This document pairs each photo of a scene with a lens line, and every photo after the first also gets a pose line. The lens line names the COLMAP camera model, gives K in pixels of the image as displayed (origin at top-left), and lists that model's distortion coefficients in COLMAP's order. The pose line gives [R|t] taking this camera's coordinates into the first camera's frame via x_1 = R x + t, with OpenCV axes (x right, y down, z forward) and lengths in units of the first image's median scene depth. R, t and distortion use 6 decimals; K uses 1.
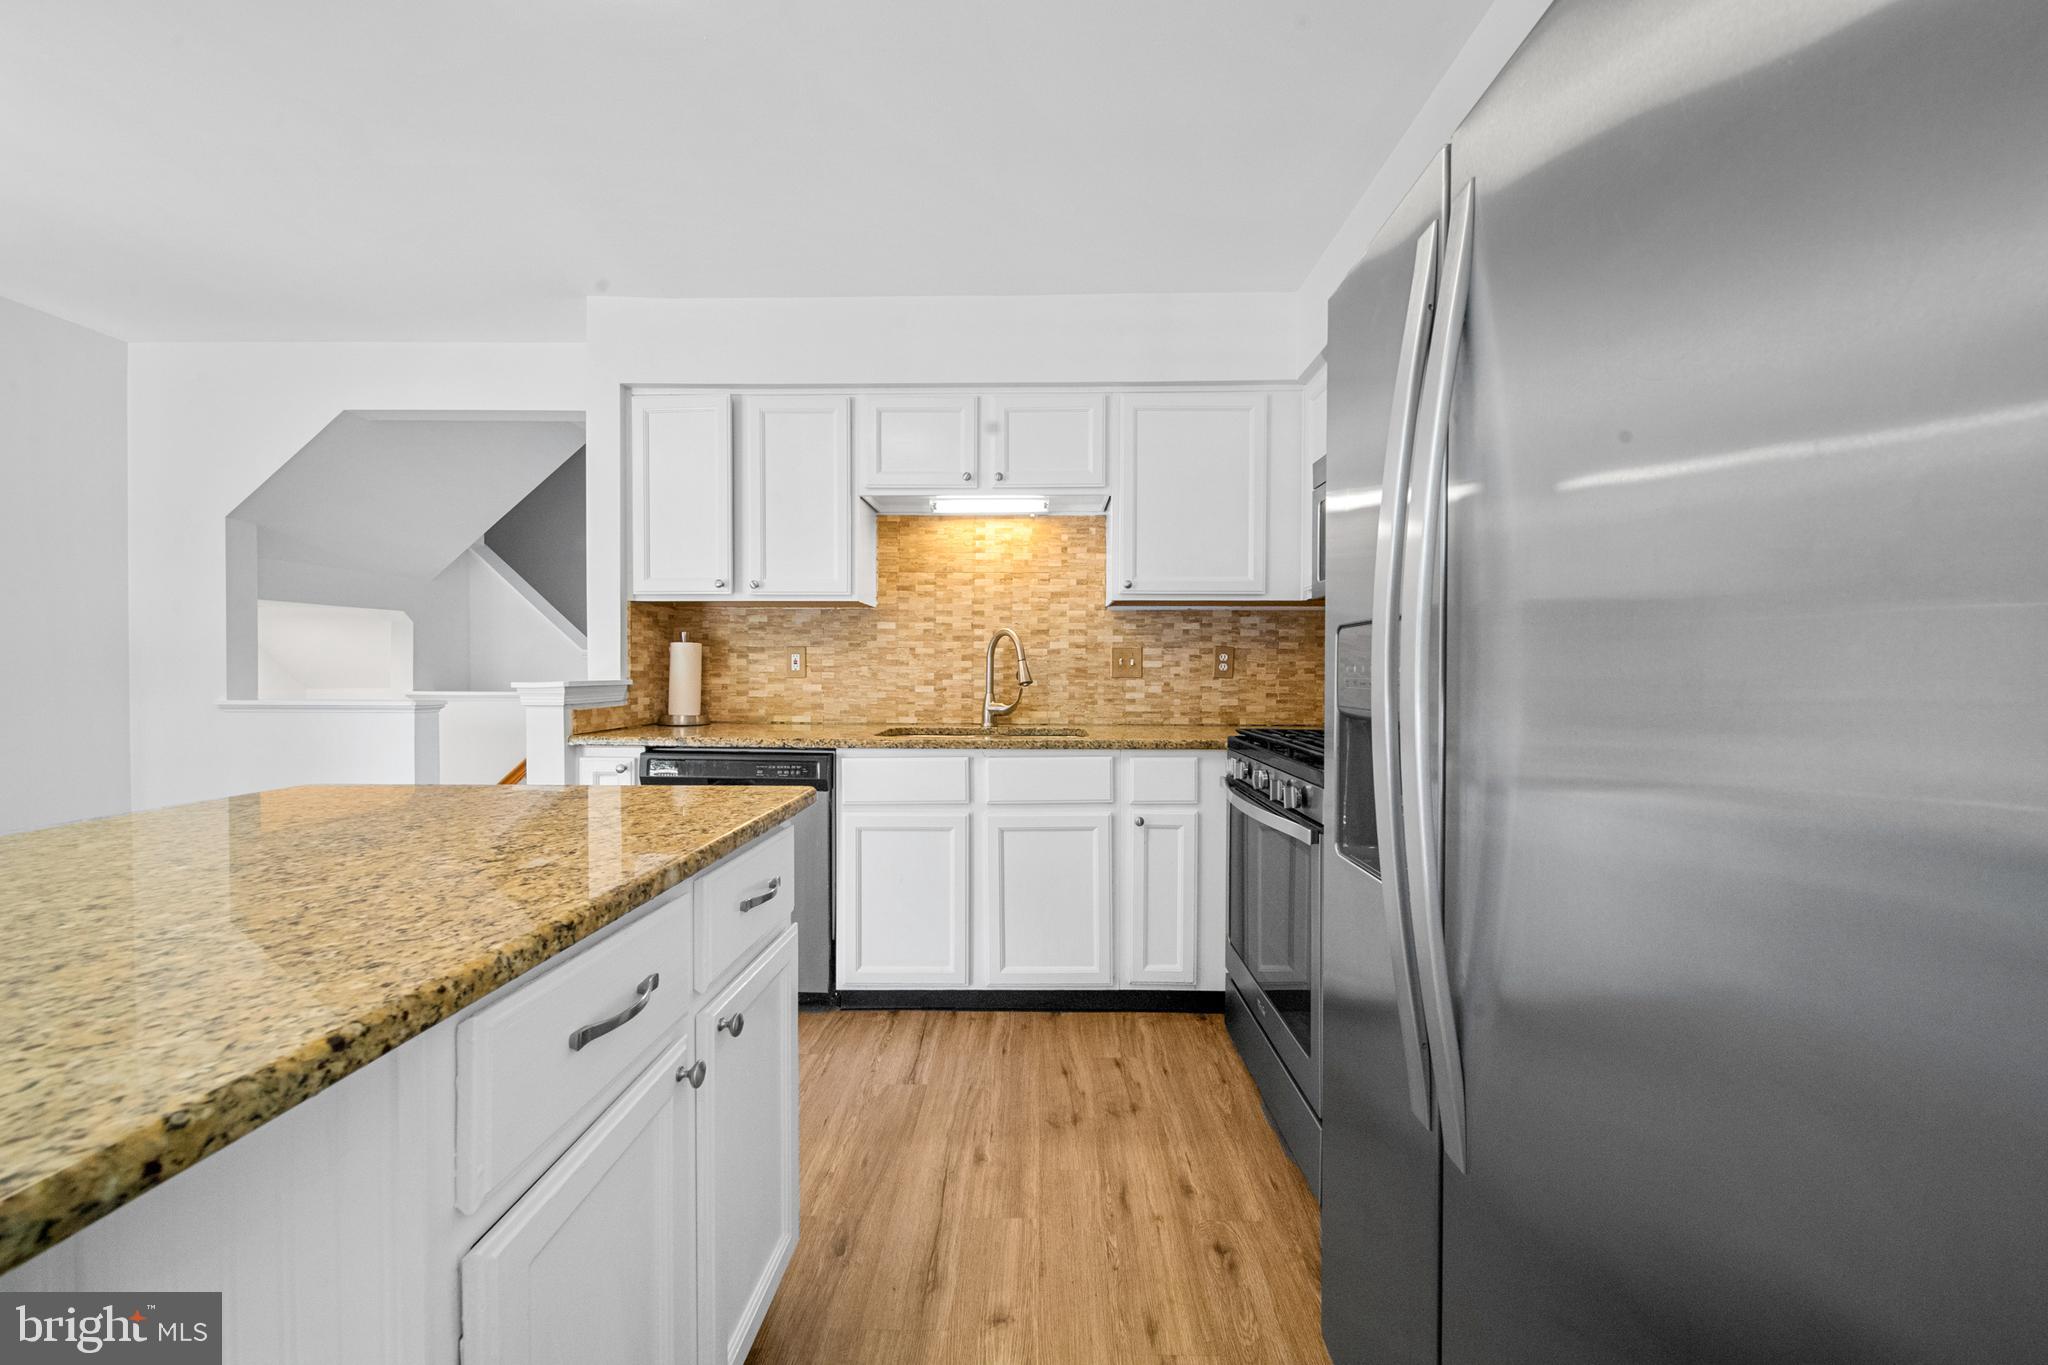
lens RADIAL K [[730.1, 0, 1024.0], [0, 730.1, 682.5], [0, 0, 1]] dist [-0.001618, -0.000151]
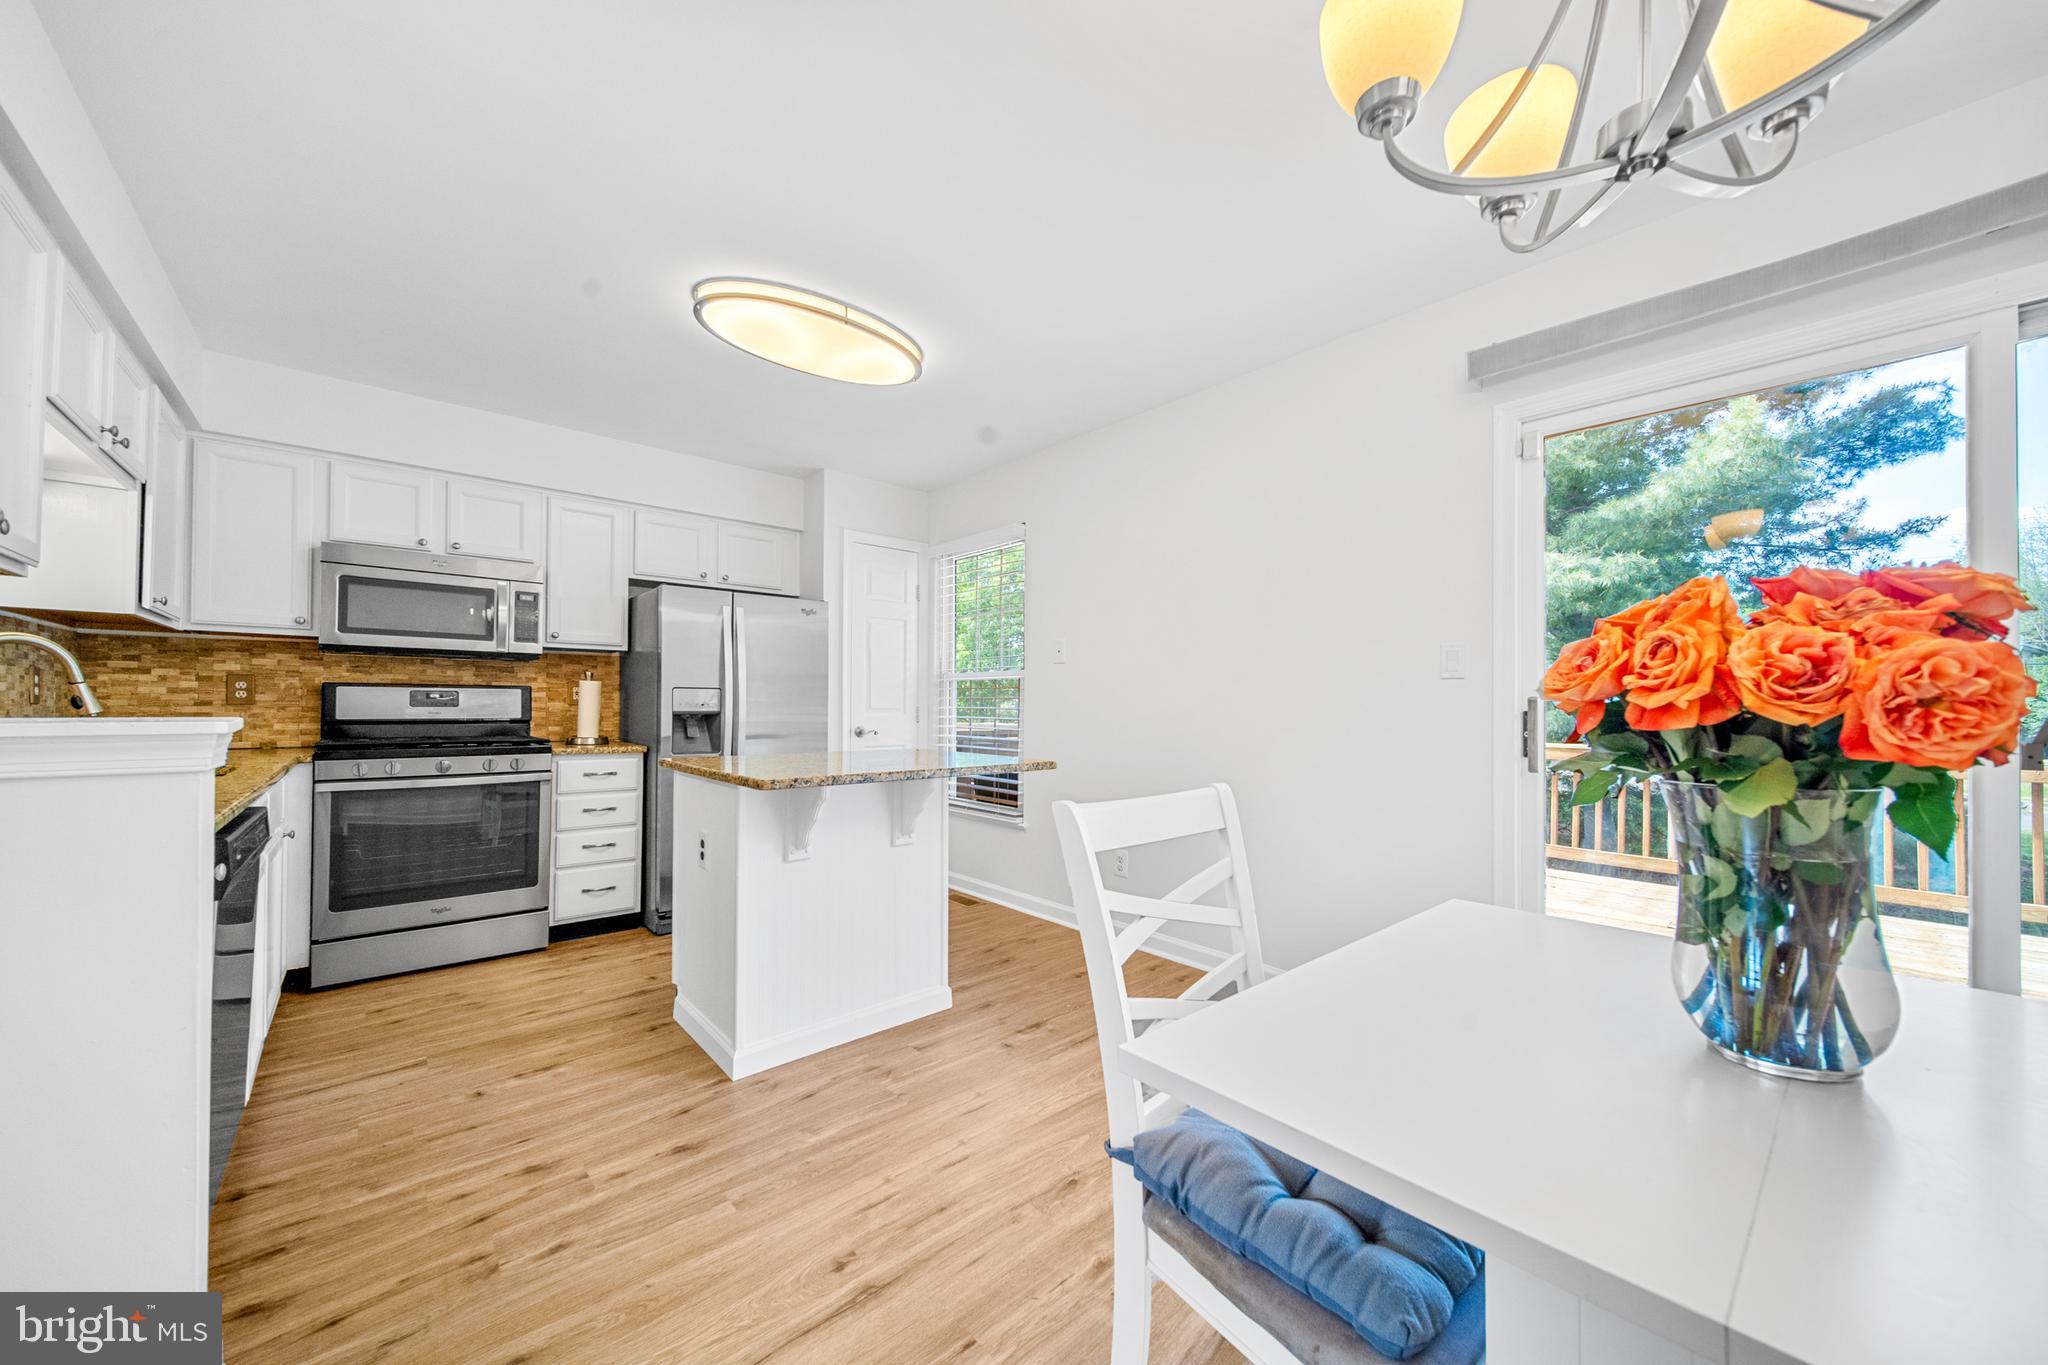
lens RADIAL K [[734.0, 0, 1019.2], [0, 734.0, 699.4], [0, 0, 1]] dist [0.012423, -0.002900]
pose [[-0.676783, -0.002379, 0.736179, -1.103172], [0.002125, 0.999984, 0.005184, -0.013452], [-0.736179, 0.005073, -0.676767, 0.742412]]
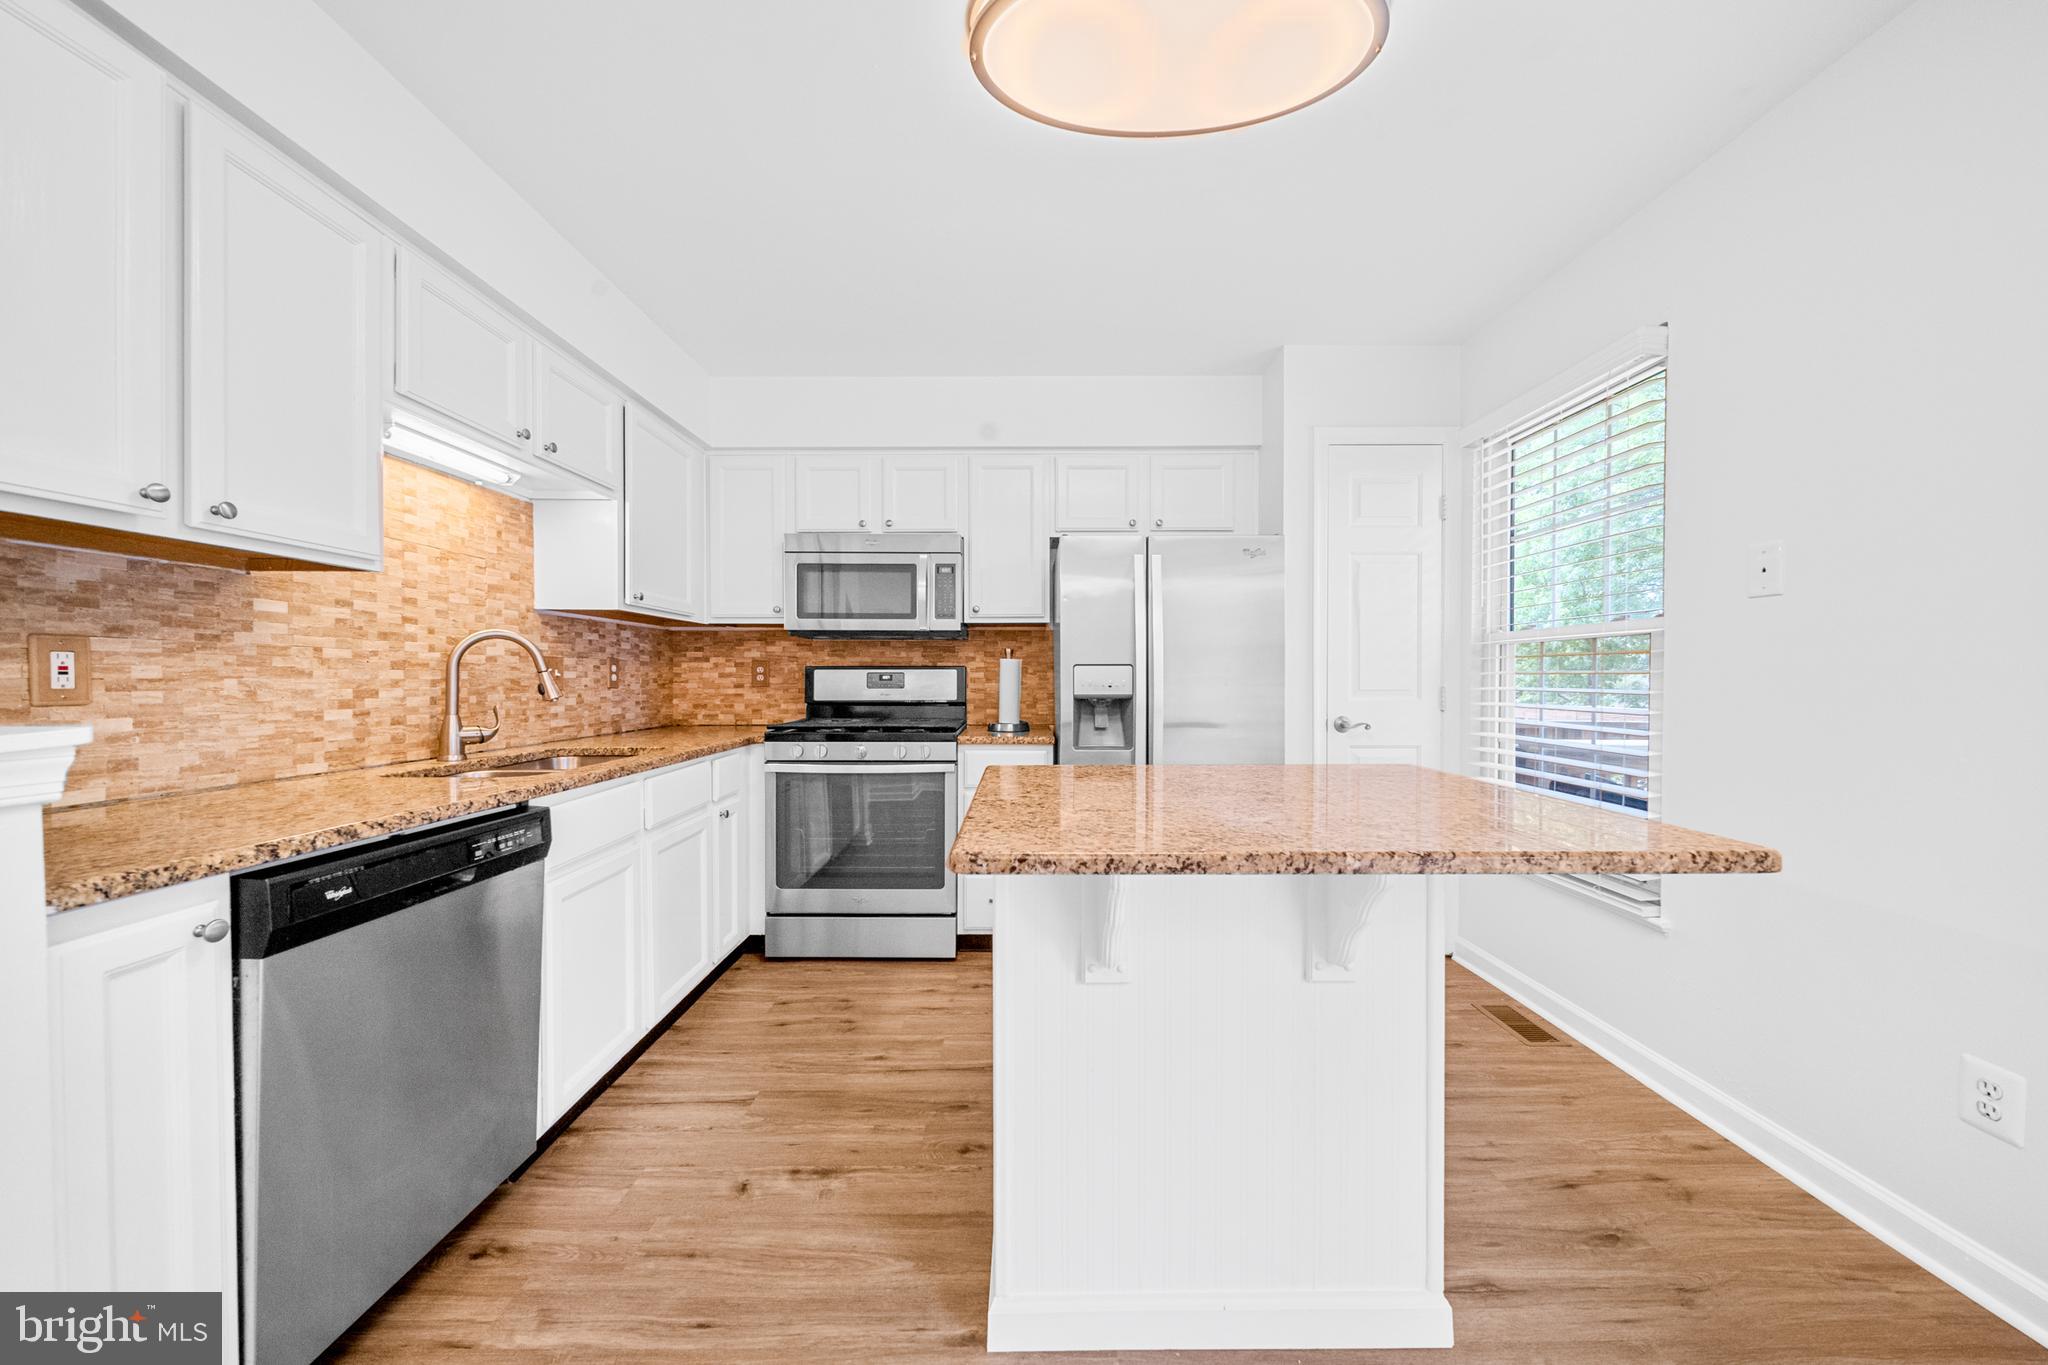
lens RADIAL K [[721.7, 0, 1029.3], [0, 721.7, 688.6], [0, 0, 1]] dist [-0.000850, -0.000470]
pose [[-0.032395, -0.019202, 0.999291, -0.769818], [0.015210, 0.999690, 0.019703, -0.016610], [-0.999359, 0.015838, -0.032093, 0.437107]]
